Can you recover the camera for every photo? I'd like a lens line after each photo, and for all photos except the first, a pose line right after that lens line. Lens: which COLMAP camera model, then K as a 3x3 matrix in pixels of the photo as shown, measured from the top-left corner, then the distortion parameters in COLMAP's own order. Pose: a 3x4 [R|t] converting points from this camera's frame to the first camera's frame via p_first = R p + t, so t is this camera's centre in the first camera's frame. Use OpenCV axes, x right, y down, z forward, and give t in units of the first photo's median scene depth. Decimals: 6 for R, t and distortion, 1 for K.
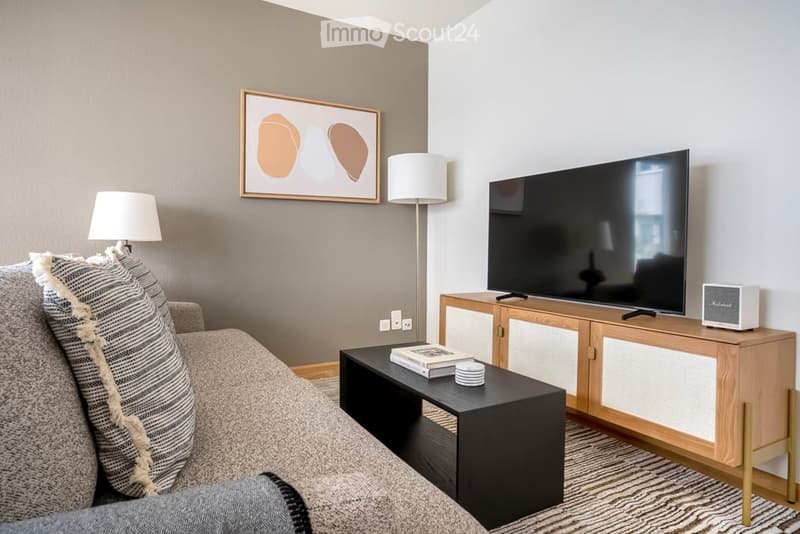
lens RADIAL K [[477.7, 0, 400.1], [0, 477.7, 245.3], [0, 0, 1]] dist [0.000065, 0.000608]
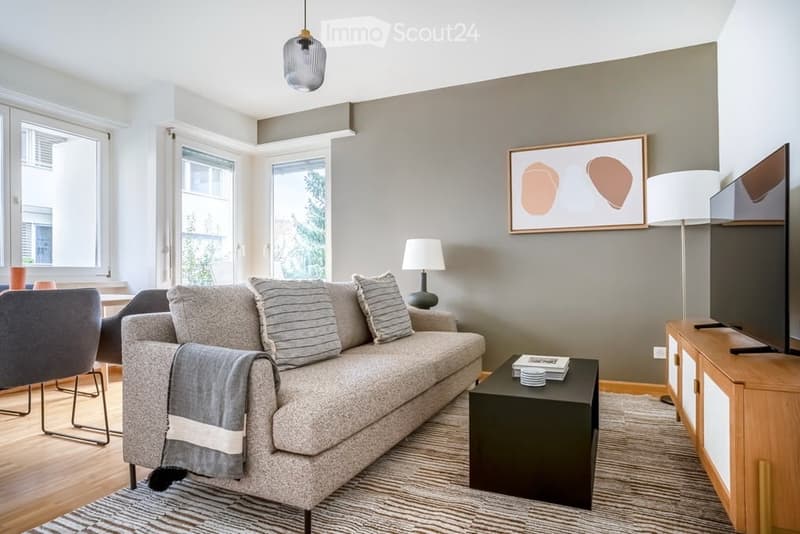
lens RADIAL K [[473.9, 0, 400.0], [0, 473.9, 267.0], [0, 0, 1]] dist [-0.004987, -0.000062]
pose [[0.594430, -0.015401, -0.804000, 0.501528], [0.007458, 0.999879, -0.013639, 0.002160], [0.804113, 0.002111, 0.594473, 0.013784]]
